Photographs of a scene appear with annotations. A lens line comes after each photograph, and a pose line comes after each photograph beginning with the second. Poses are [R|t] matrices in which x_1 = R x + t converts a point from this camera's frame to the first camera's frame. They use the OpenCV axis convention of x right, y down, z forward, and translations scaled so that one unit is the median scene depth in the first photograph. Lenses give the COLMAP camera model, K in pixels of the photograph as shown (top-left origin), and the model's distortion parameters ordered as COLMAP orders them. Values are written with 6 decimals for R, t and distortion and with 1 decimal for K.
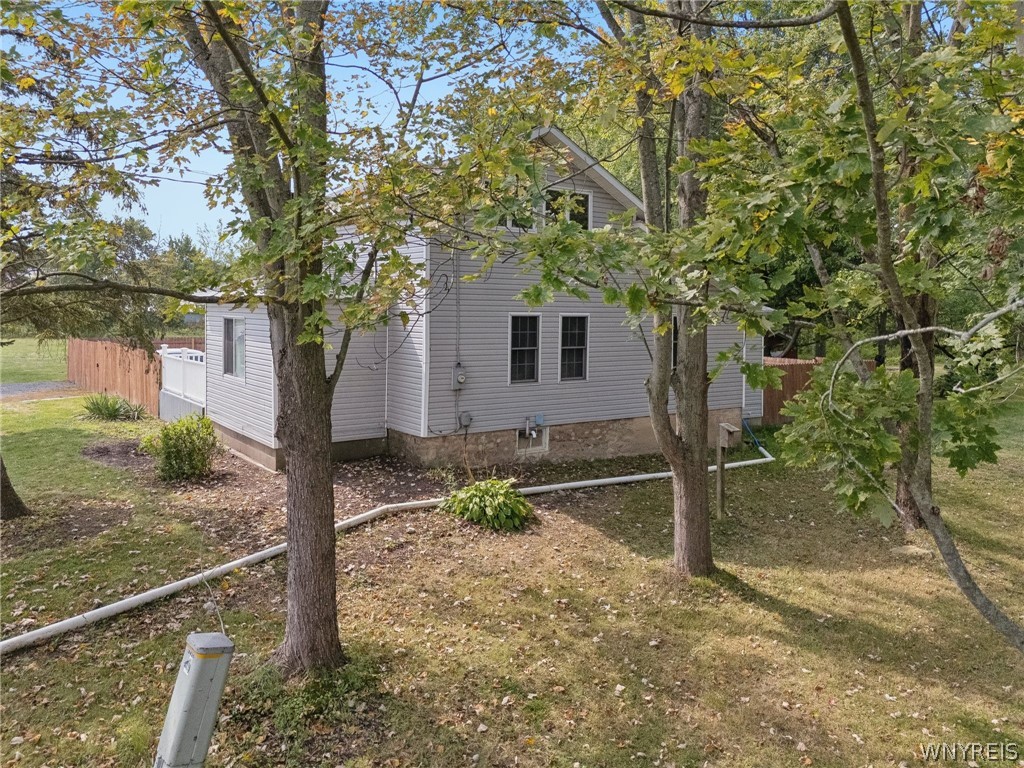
lens RADIAL K [[791.8, 0, 512.0], [0, 791.8, 384.0], [0, 0, 1]] dist [-0.000038, 0.000064]
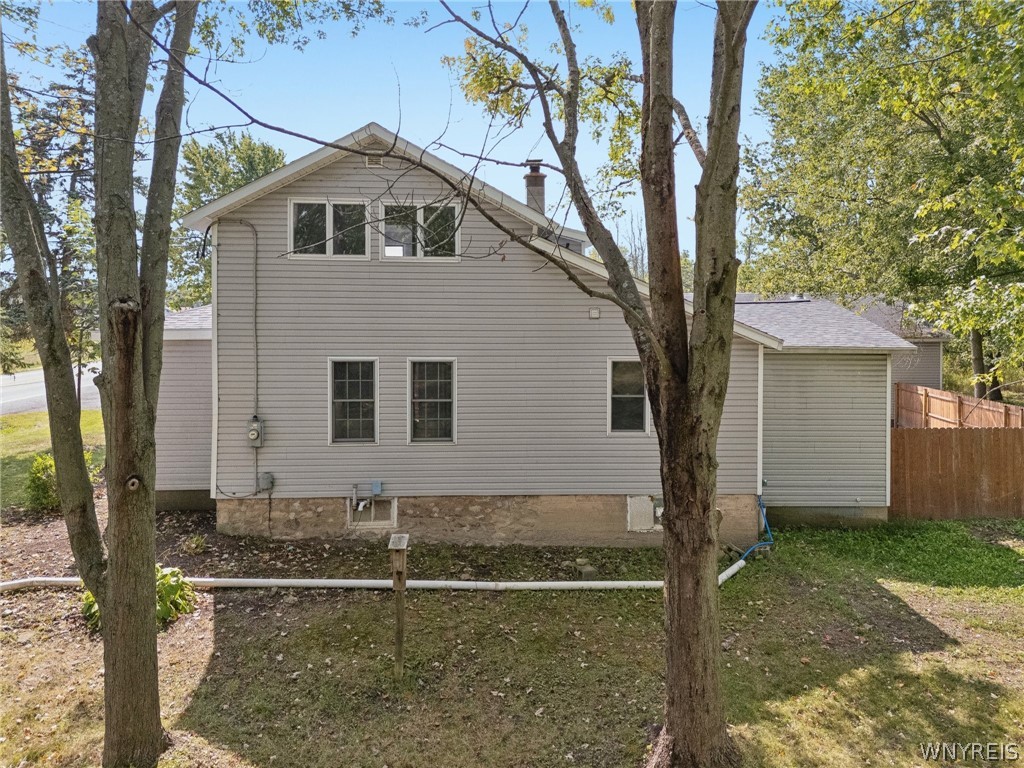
lens RADIAL K [[791.8, 0, 512.0], [0, 791.8, 384.0], [0, 0, 1]] dist [-0.000038, 0.000064]
pose [[0.855076, 0.009401, -0.518418, 0.582369], [-0.038415, 0.998236, -0.045258, -0.030817], [0.517078, 0.058614, 0.853929, 0.375333]]
